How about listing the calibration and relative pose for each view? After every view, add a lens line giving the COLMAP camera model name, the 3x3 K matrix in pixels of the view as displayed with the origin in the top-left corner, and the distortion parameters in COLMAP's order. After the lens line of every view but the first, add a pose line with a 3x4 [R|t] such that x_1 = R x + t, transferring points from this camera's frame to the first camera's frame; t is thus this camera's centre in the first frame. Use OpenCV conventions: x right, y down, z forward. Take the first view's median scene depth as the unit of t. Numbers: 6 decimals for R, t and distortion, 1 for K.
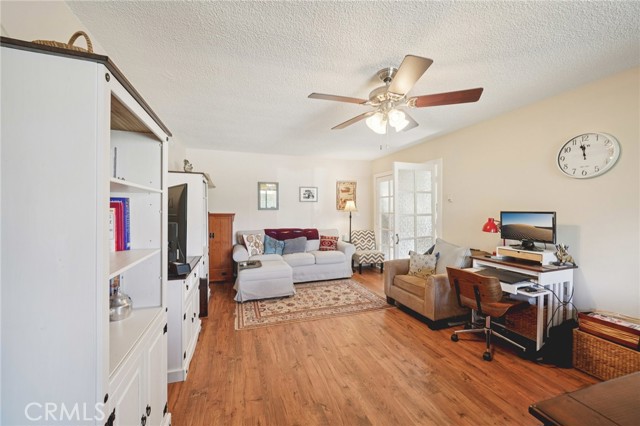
lens RADIAL K [[252.0, 0, 315.3], [0, 252.0, 214.9], [0, 0, 1]] dist [-0.001895, -0.000154]
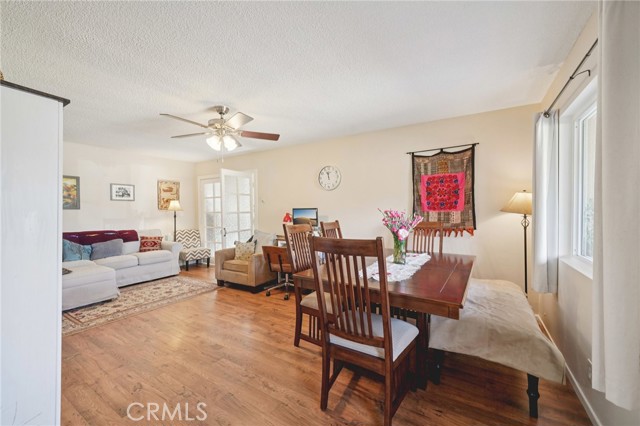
lens RADIAL K [[252.0, 0, 315.3], [0, 252.0, 214.9], [0, 0, 1]] dist [-0.001895, -0.000154]
pose [[0.766728, -0.015761, 0.641779, -0.128842], [0.020874, 0.999782, -0.000385, 0.023393], [-0.641633, 0.013692, 0.766890, -0.232745]]
